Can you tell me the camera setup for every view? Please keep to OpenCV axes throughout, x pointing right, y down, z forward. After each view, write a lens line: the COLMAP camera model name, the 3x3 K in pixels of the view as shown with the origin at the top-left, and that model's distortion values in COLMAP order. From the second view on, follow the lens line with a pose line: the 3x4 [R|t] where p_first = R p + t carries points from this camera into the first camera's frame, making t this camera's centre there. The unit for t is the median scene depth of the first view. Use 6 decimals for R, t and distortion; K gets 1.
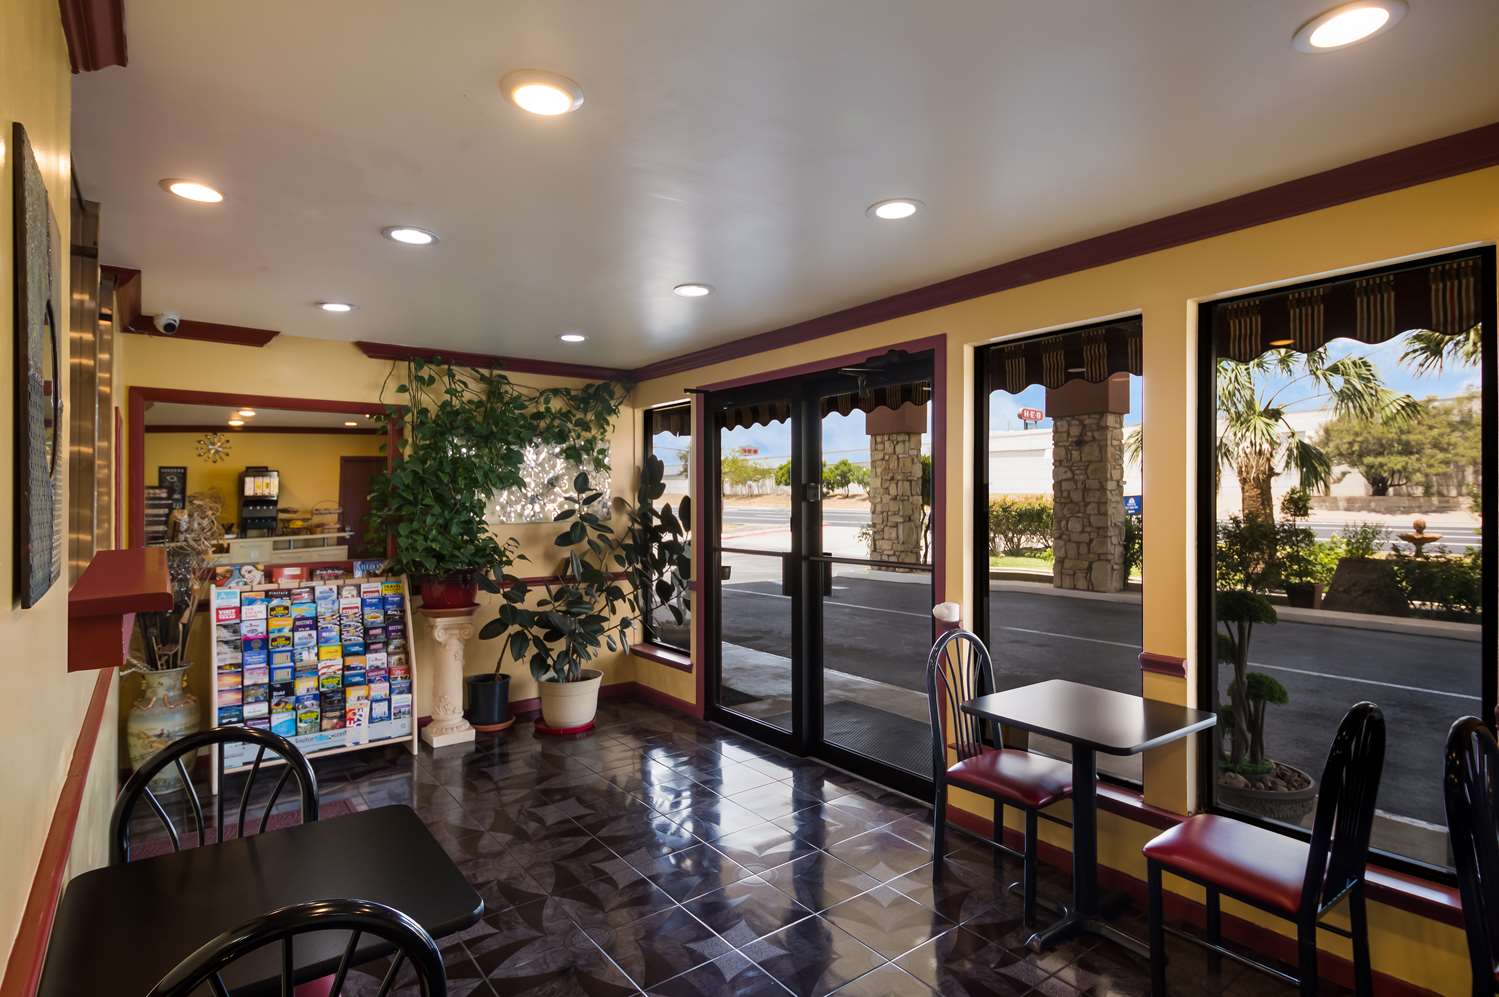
lens RADIAL K [[767.1, 0, 764.0], [0, 767.1, 499.7], [0, 0, 1]] dist [0.028722, -0.000446]
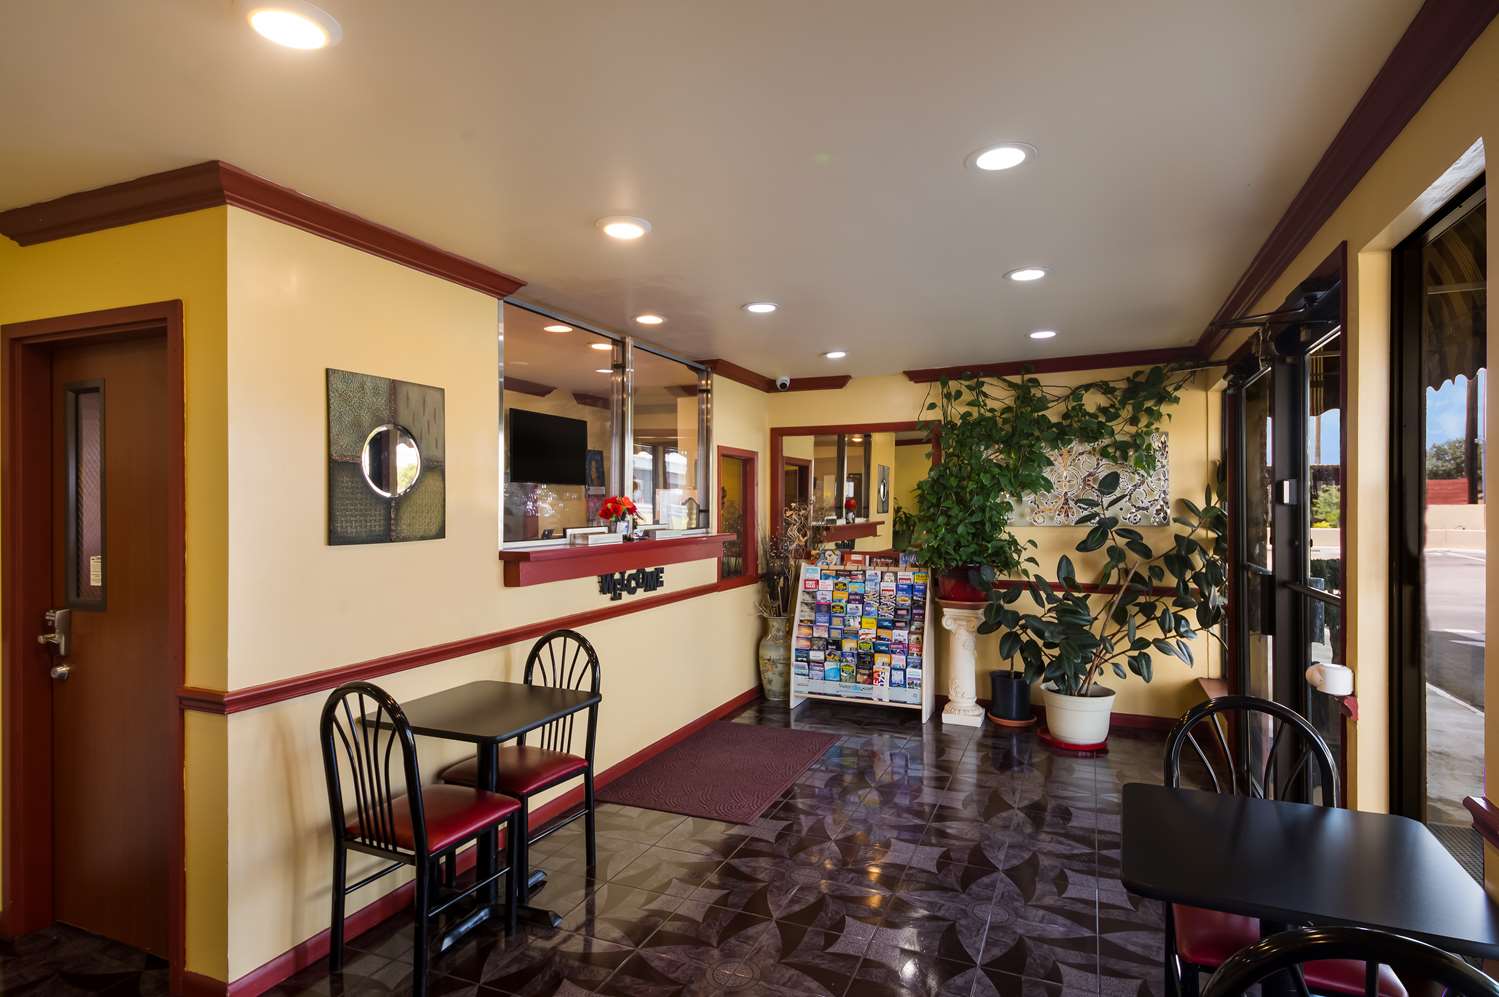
lens RADIAL K [[791.5, 0, 754.0], [0, 791.5, 500.3], [0, 0, 1]] dist [0.016879, 0.002665]
pose [[0.471737, -0.001435, -0.881738, 0.483565], [0.003733, 0.999993, 0.000370, -0.004540], [0.881731, -0.003466, 0.471739, 0.222828]]
